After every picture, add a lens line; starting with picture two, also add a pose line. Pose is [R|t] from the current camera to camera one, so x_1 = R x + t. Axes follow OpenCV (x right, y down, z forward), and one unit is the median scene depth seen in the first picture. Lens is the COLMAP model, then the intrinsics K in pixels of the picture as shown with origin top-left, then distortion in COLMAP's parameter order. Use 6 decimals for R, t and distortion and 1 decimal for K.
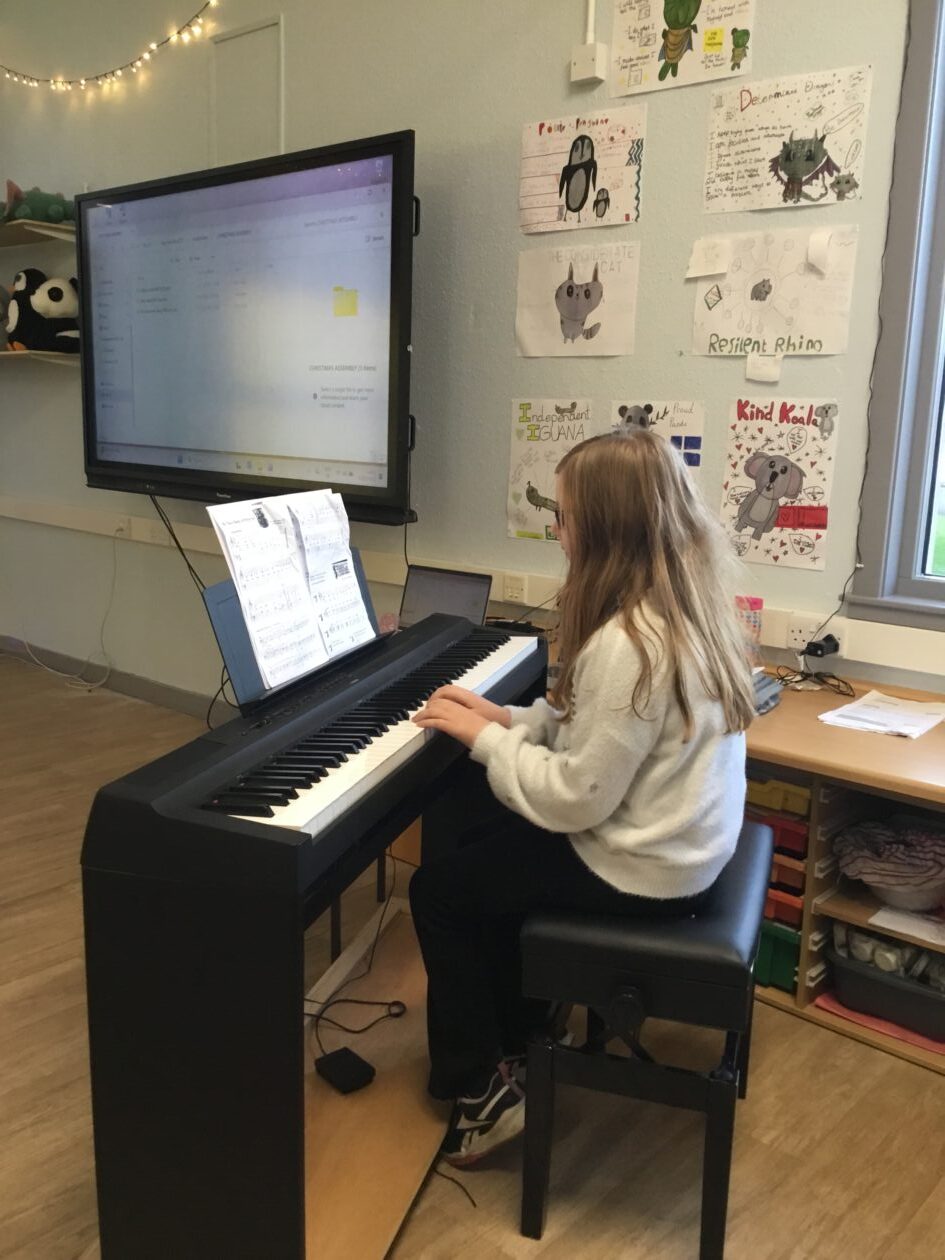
lens RADIAL K [[1120.7, 0, 471.4], [0, 1120.7, 634.1], [0, 0, 1]] dist [0.132655, -0.226575]
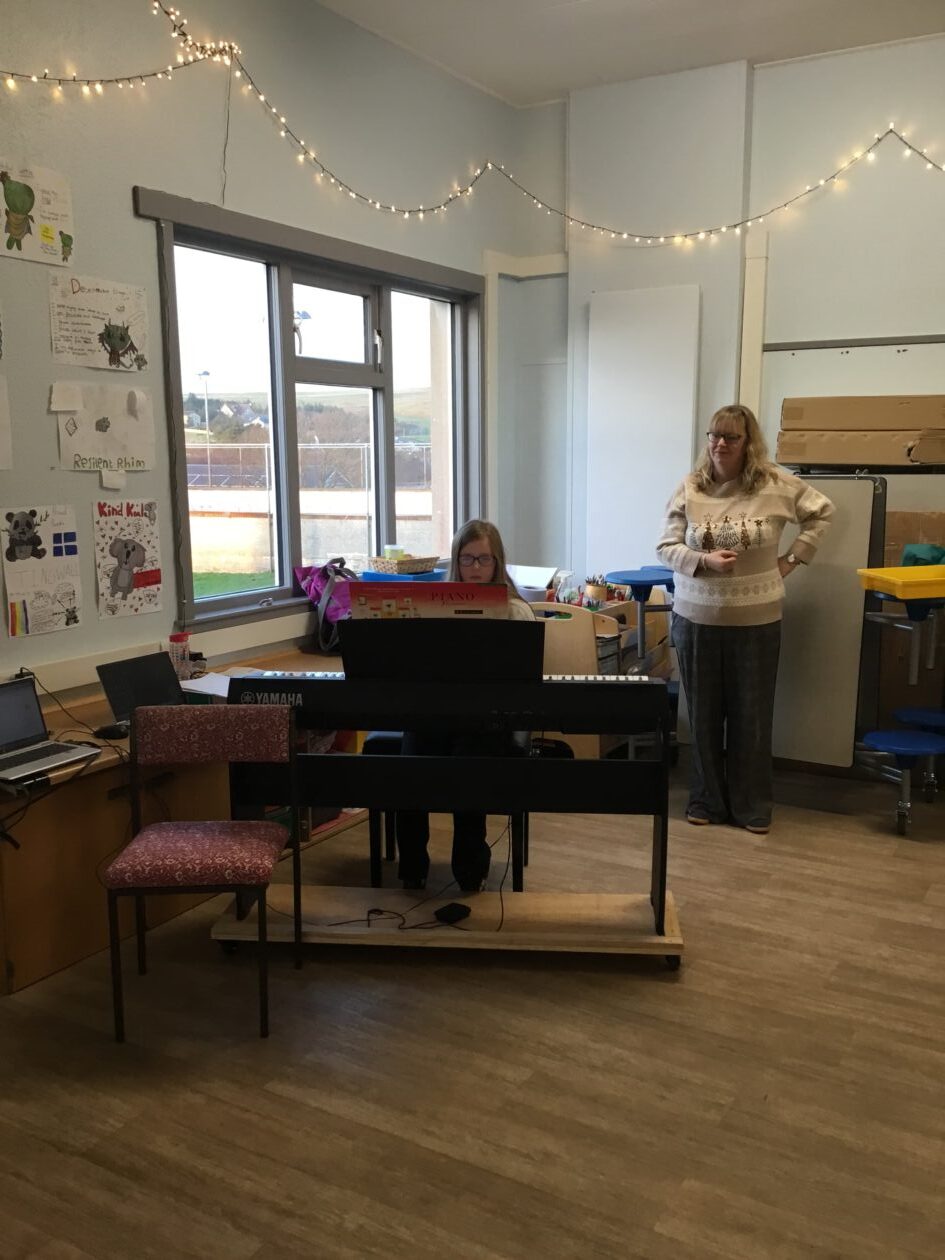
lens RADIAL K [[1123.8, 0, 470.8], [0, 1123.8, 633.4], [0, 0, 1]] dist [0.117171, -0.185459]
pose [[-0.186559, -0.181429, 0.965546, -1.211704], [0.194455, 0.956538, 0.217308, -0.271816], [-0.963007, 0.228296, -0.143171, 0.820934]]
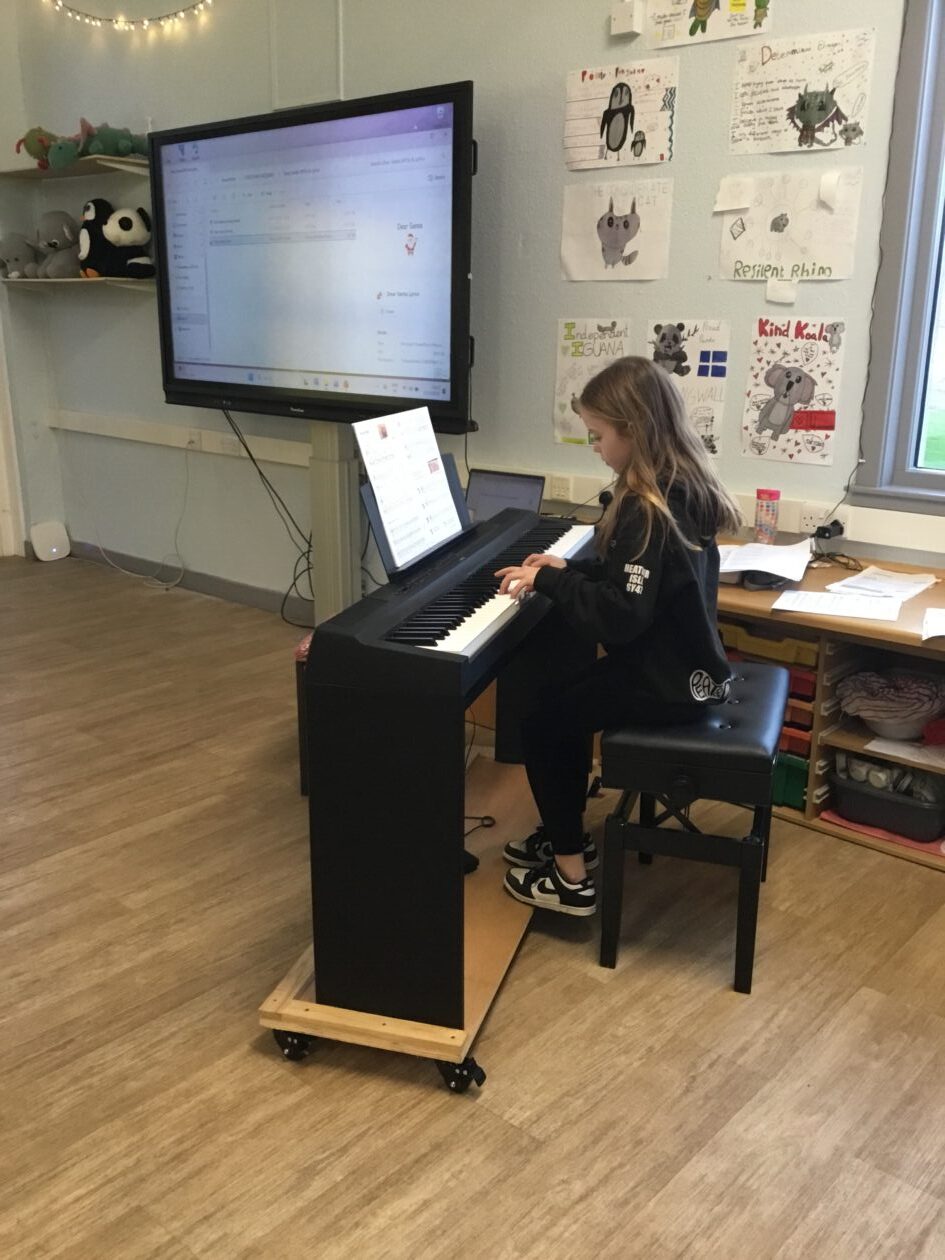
lens RADIAL K [[1130.9, 0, 470.3], [0, 1130.9, 629.6], [0, 0, 1]] dist [0.117217, -0.200199]
pose [[0.999842, -0.016980, -0.005280, -0.061365], [0.017334, 0.996921, 0.076473, 0.016225], [0.003965, -0.076552, 0.997058, -0.200332]]
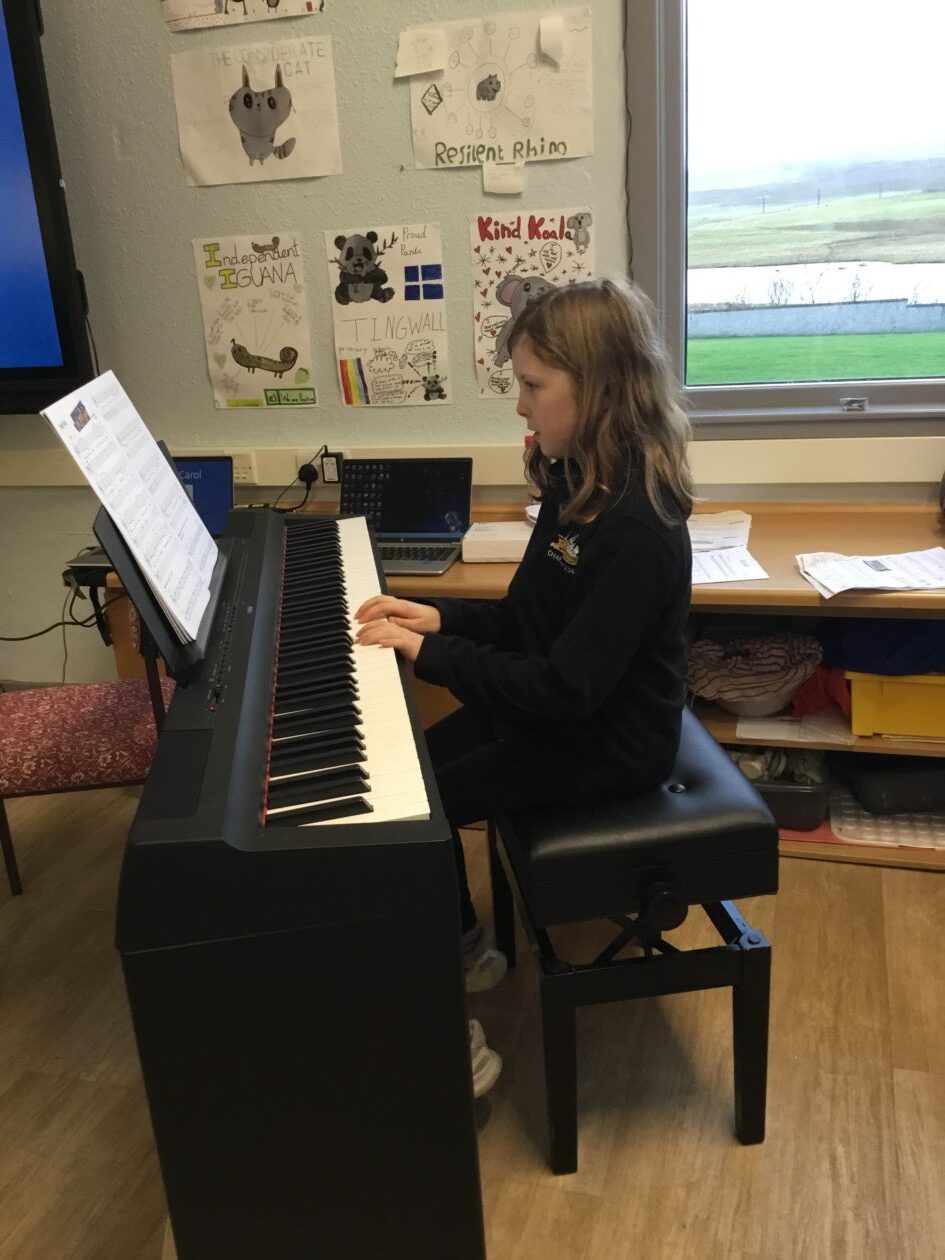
lens RADIAL K [[1127.4, 0, 469.6], [0, 1127.4, 632.5], [0, 0, 1]] dist [0.118782, -0.205206]
pose [[0.907120, -0.212414, 0.363337, -0.175185], [0.166537, 0.973993, 0.153633, -0.026341], [-0.386521, -0.078854, 0.918903, 0.144793]]
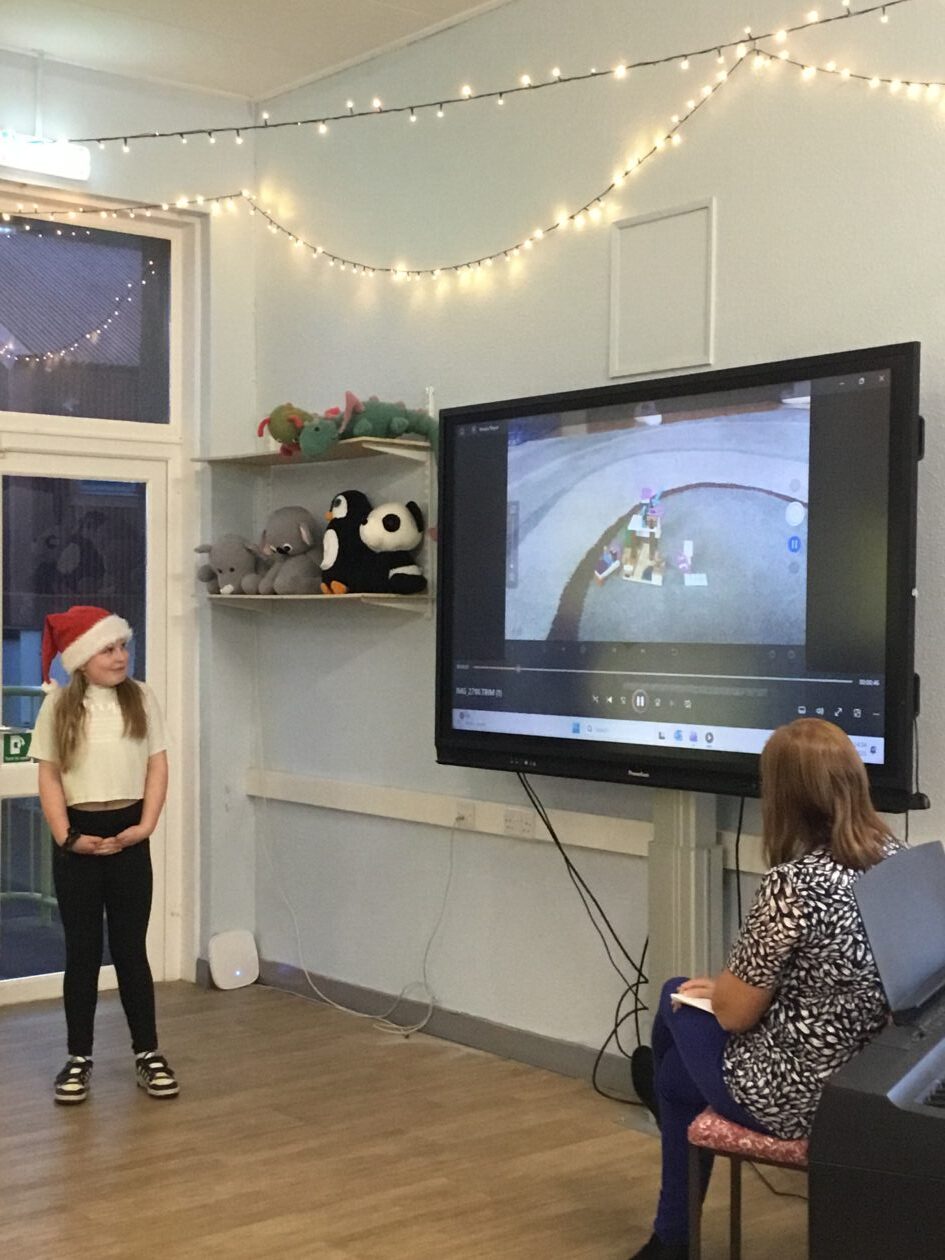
lens RADIAL K [[1811.4, 0, 472.2], [0, 1811.4, 633.0], [0, 0, 1]] dist [0.025213, 0.384709]
pose [[0.987158, -0.017695, -0.158762, -0.182242], [-0.012759, 0.981938, -0.188773, 0.025947], [0.159234, 0.188375, 0.969102, -0.336701]]
